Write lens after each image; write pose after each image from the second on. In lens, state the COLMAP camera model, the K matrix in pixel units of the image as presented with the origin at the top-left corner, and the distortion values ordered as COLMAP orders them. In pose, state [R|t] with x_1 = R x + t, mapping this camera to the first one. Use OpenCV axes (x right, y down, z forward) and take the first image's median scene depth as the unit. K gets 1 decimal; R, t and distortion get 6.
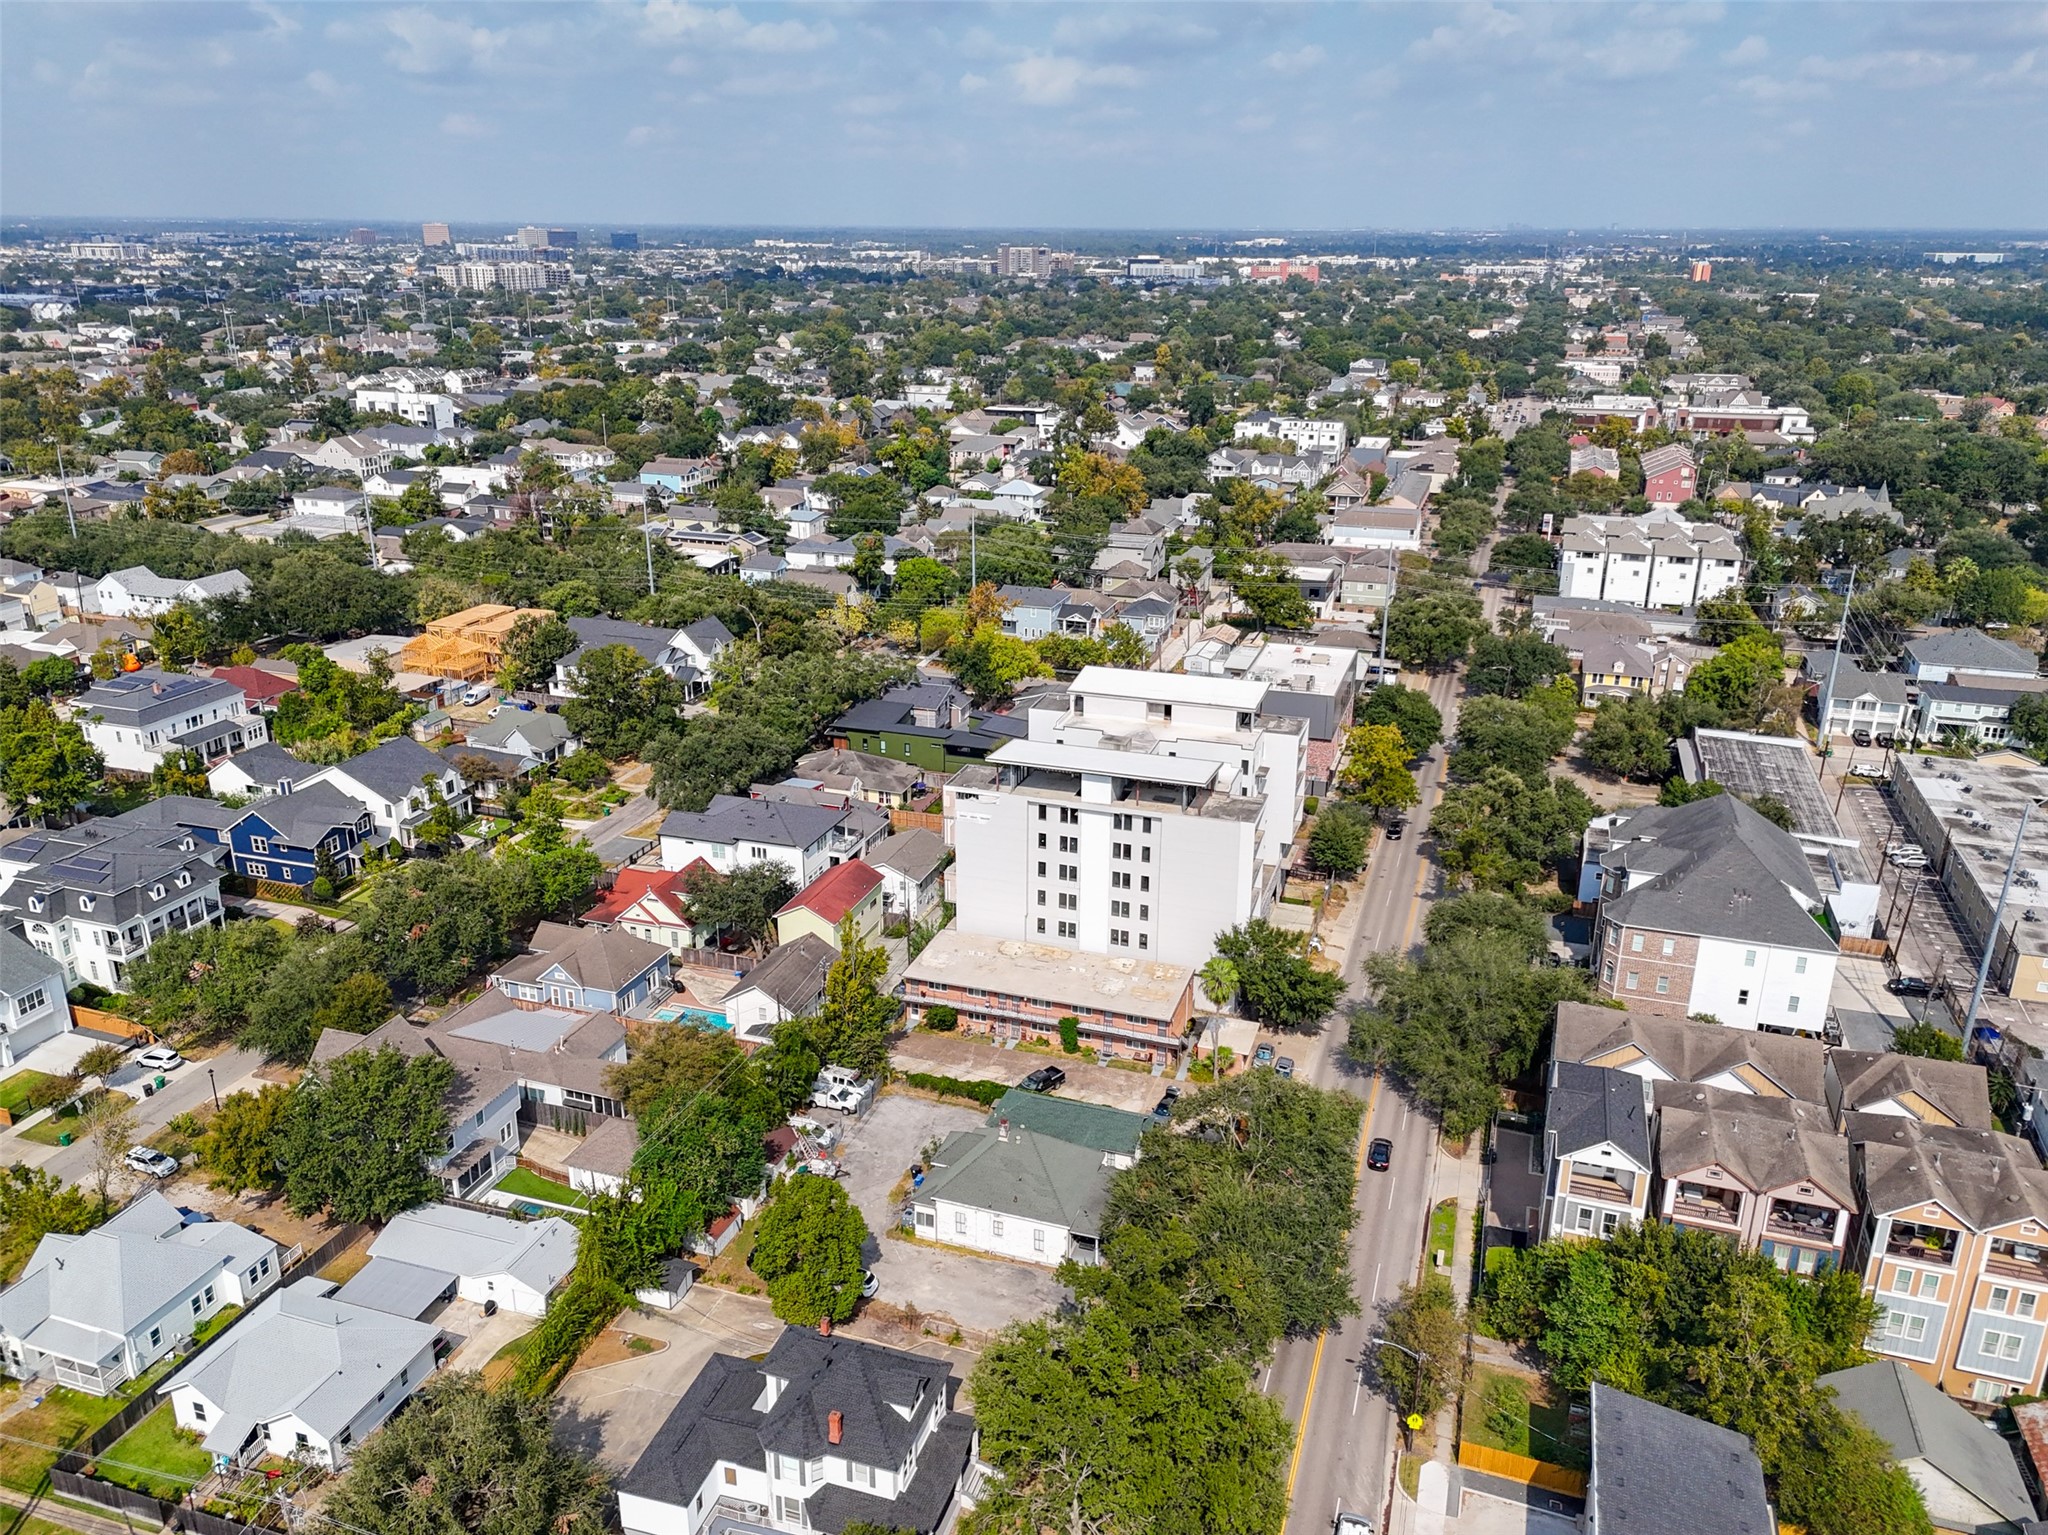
lens RADIAL K [[1501.4, 0, 1031.6], [0, 1501.4, 758.7], [0, 0, 1]] dist [0.079261, -0.075863]
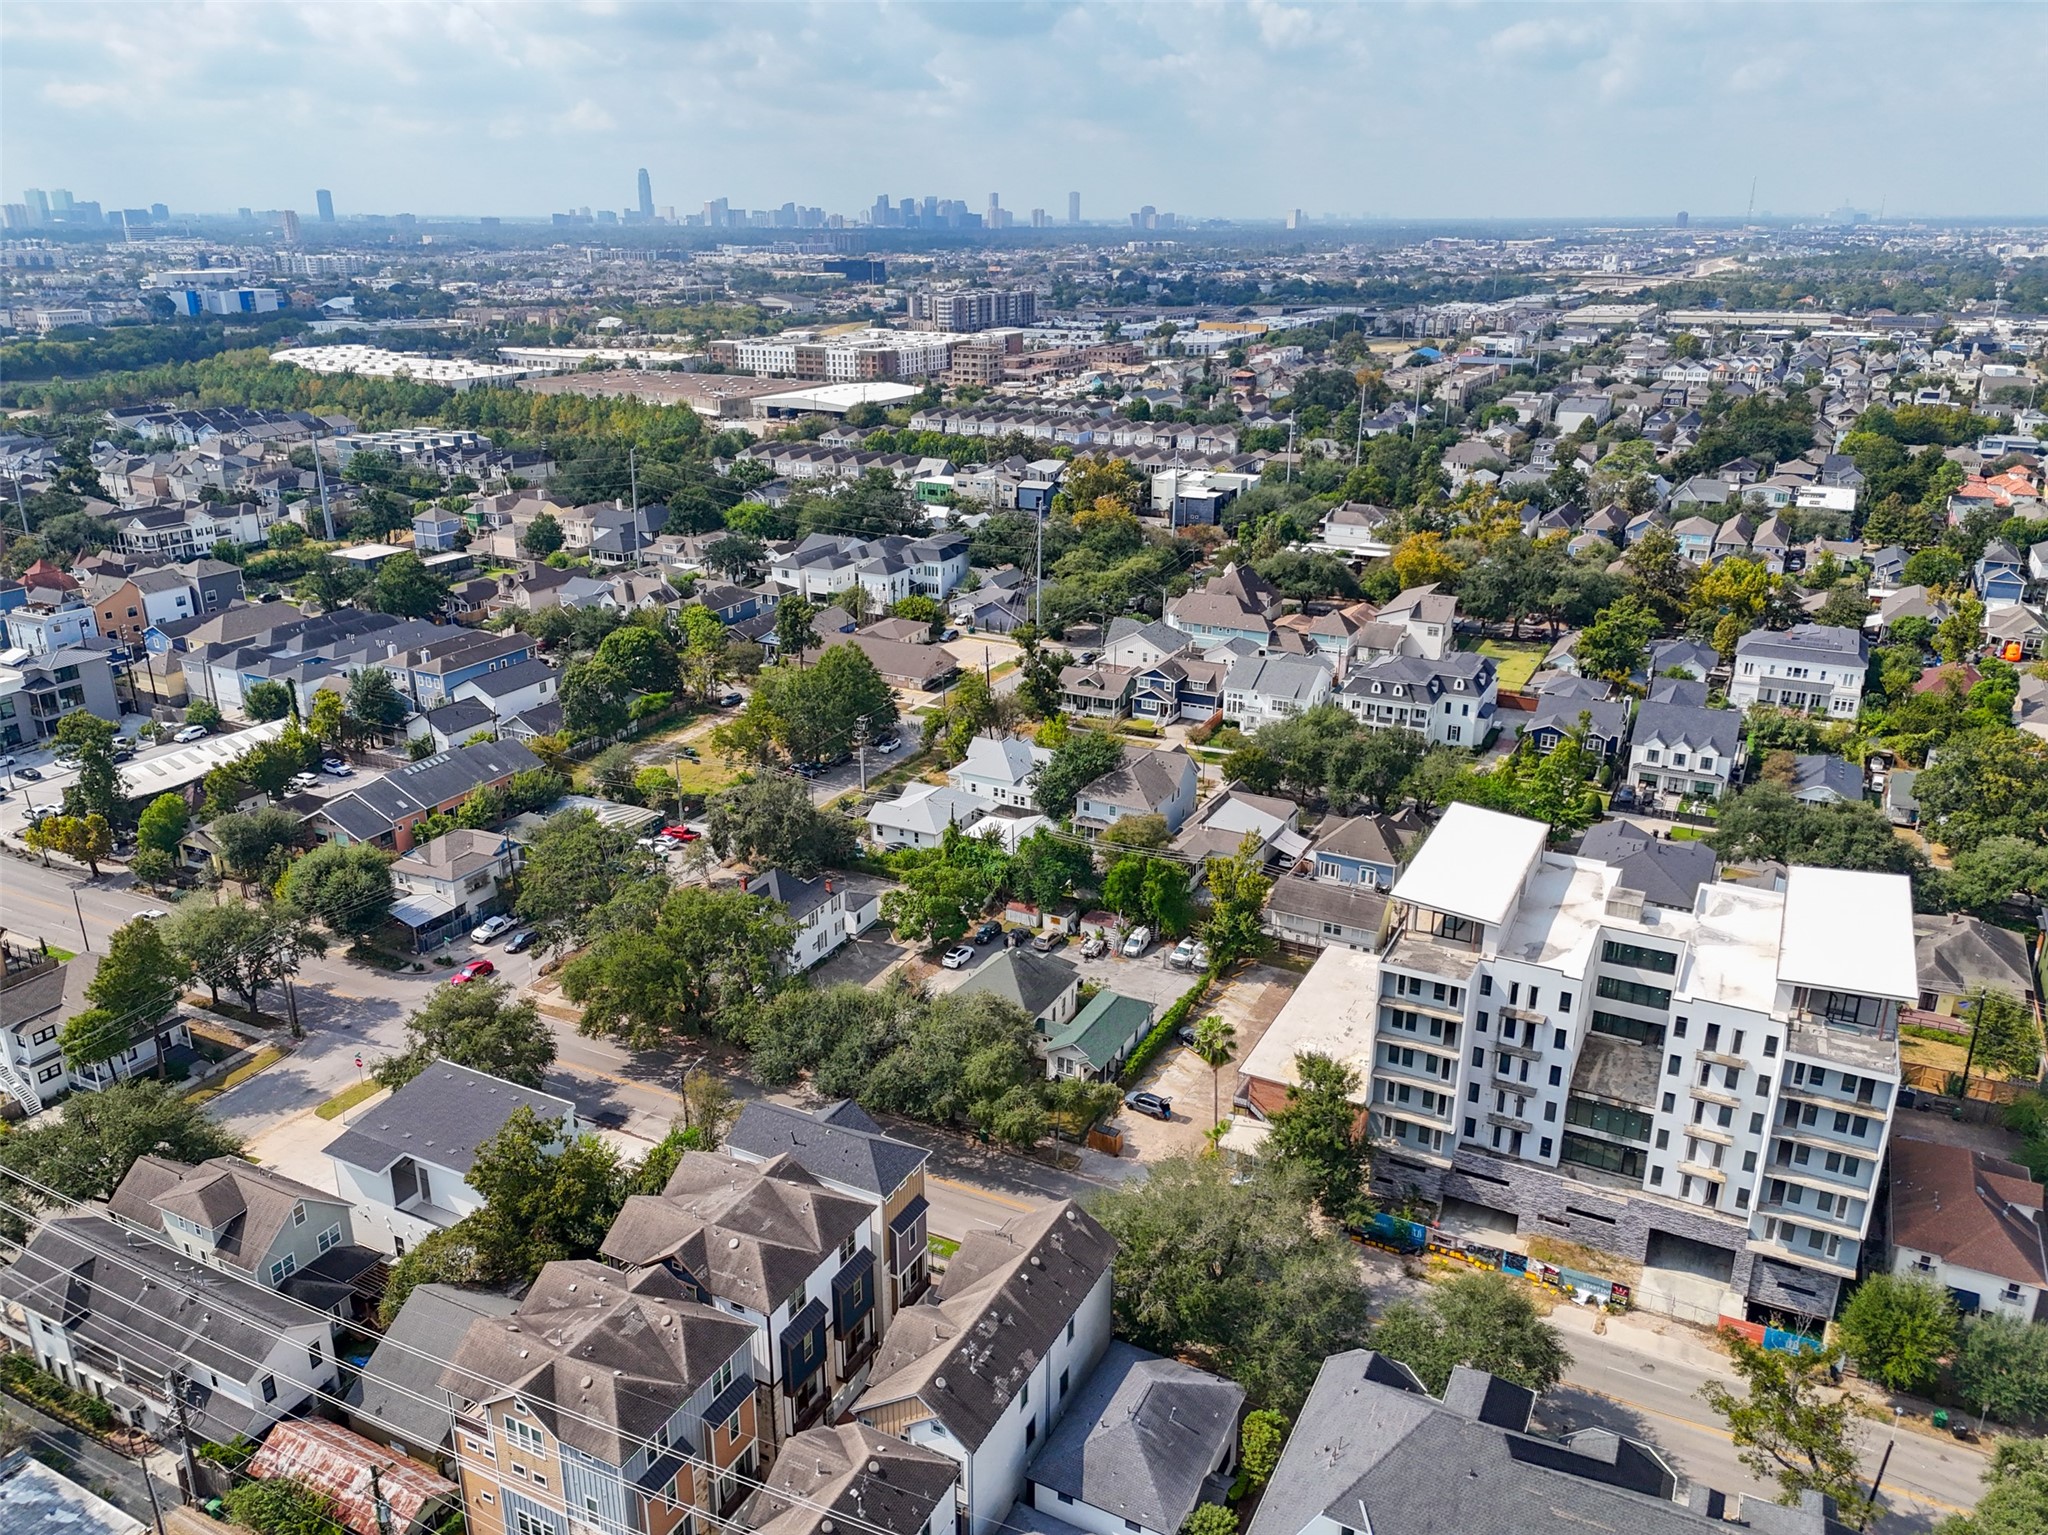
lens RADIAL K [[1501.4, 0, 1031.6], [0, 1501.4, 758.7], [0, 0, 1]] dist [0.079261, -0.075863]
pose [[-0.153687, 0.328759, -0.931825, 0.674373], [-0.331081, 0.871385, 0.362040, -0.213820], [0.931003, 0.364150, -0.025075, 0.612629]]
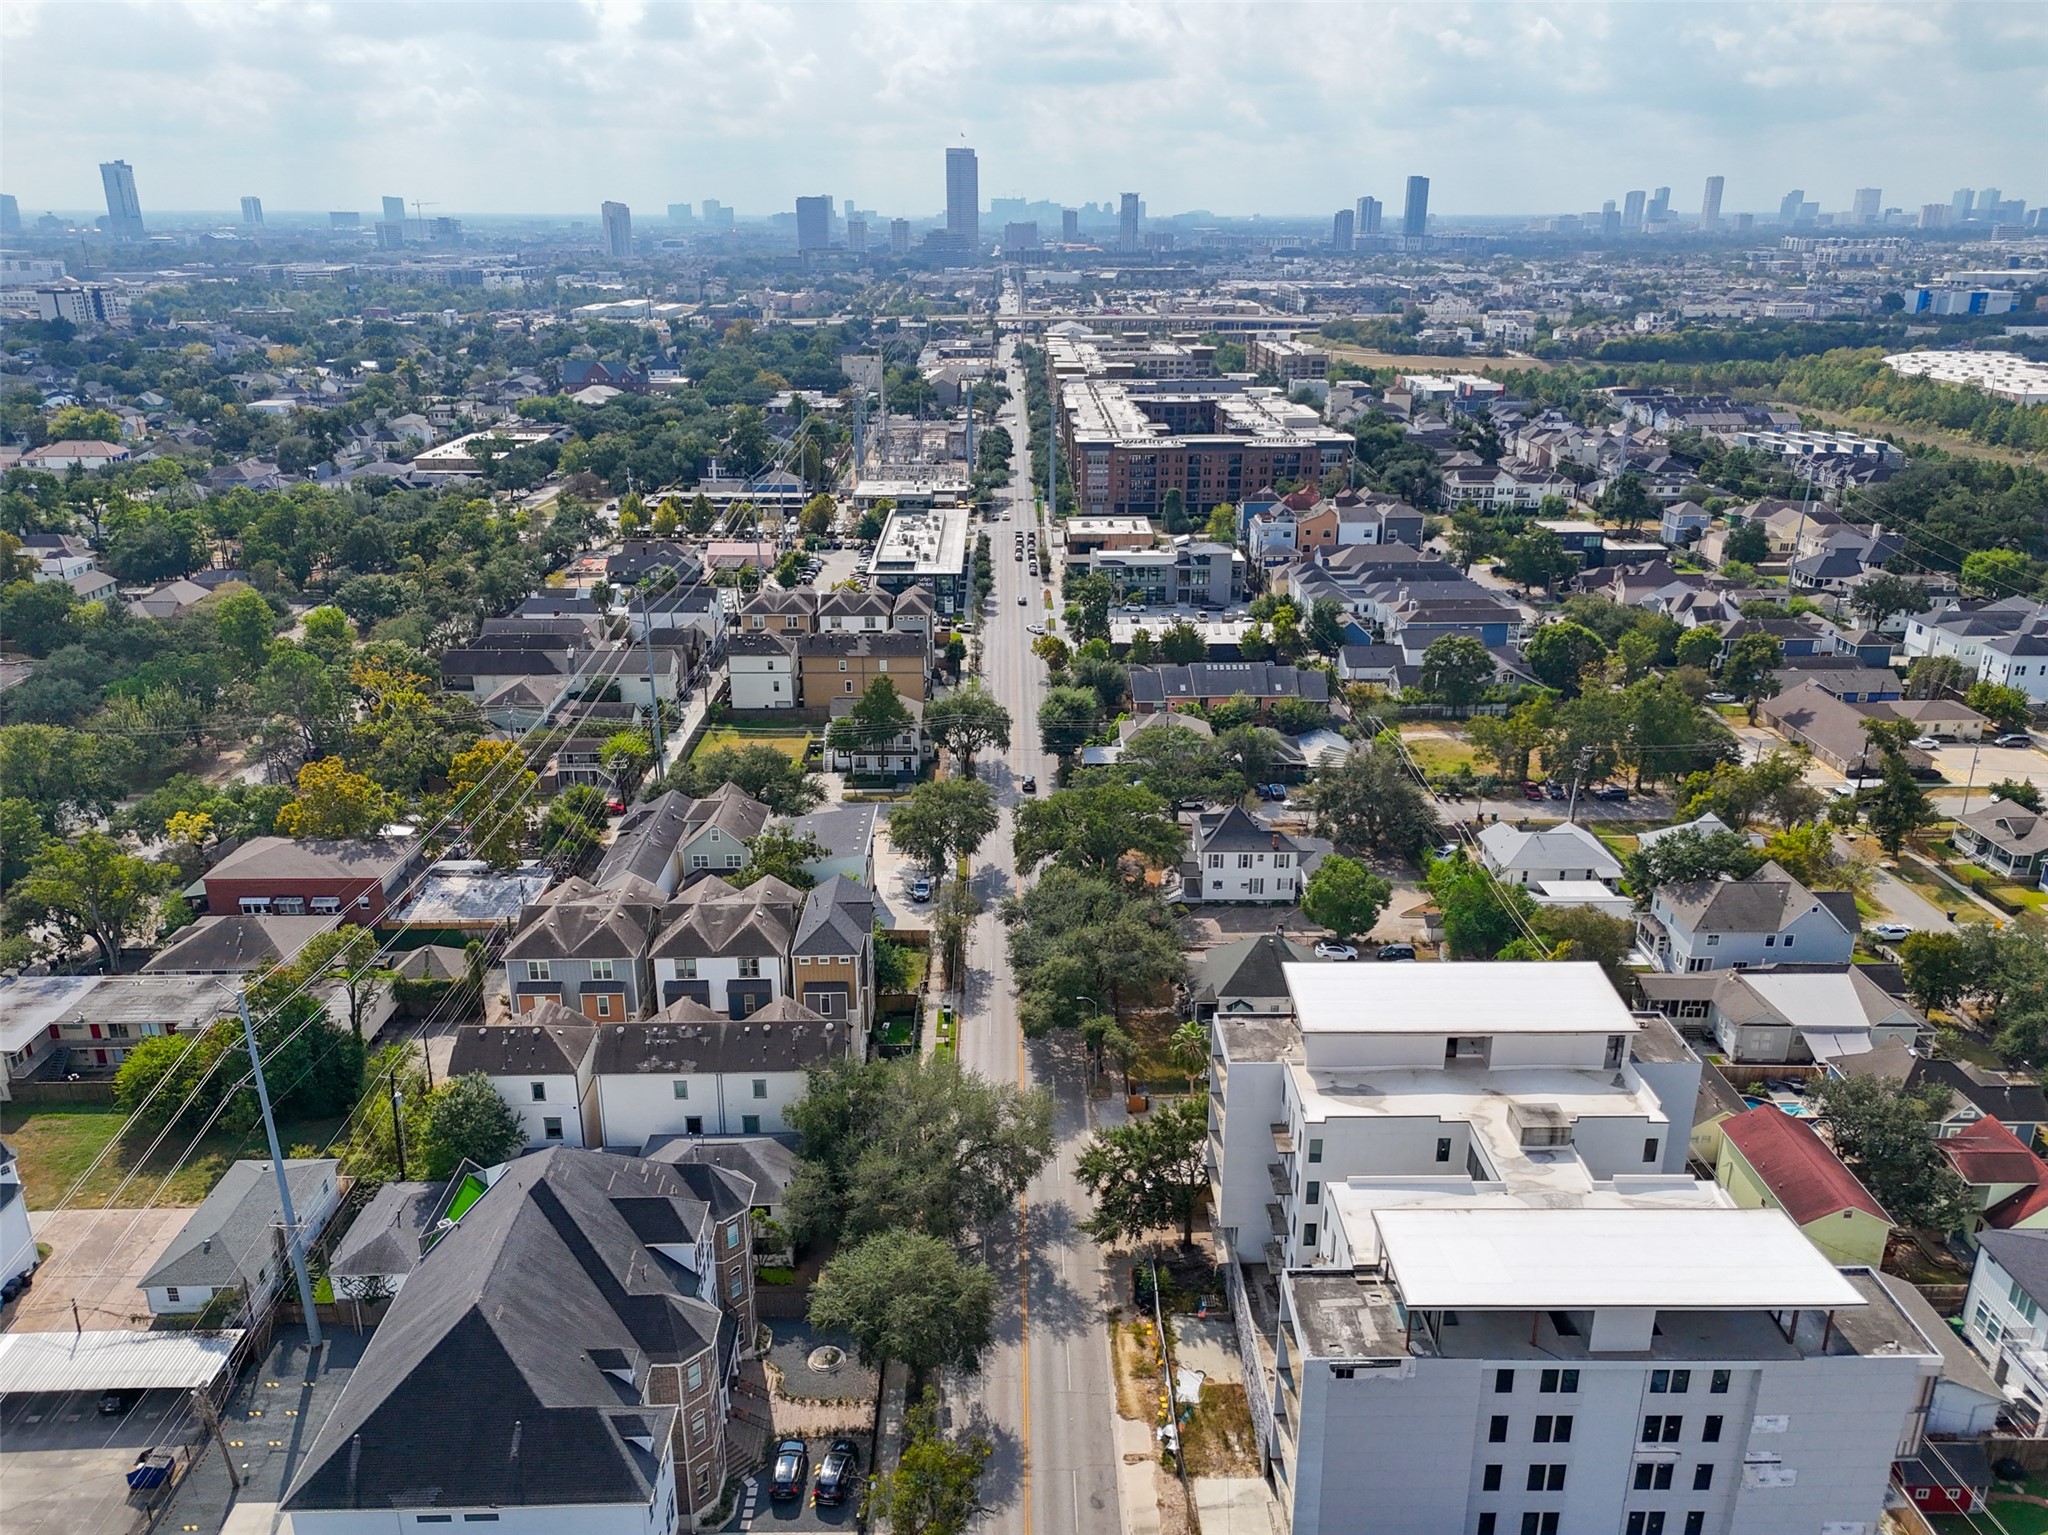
lens RADIAL K [[1501.4, 0, 1031.6], [0, 1501.4, 758.7], [0, 0, 1]] dist [0.079261, -0.075863]
pose [[-0.944339, 0.105826, -0.311487, 0.344098], [-0.115375, 0.780165, 0.614842, -0.385540], [0.308078, 0.616557, -0.724531, 1.090531]]
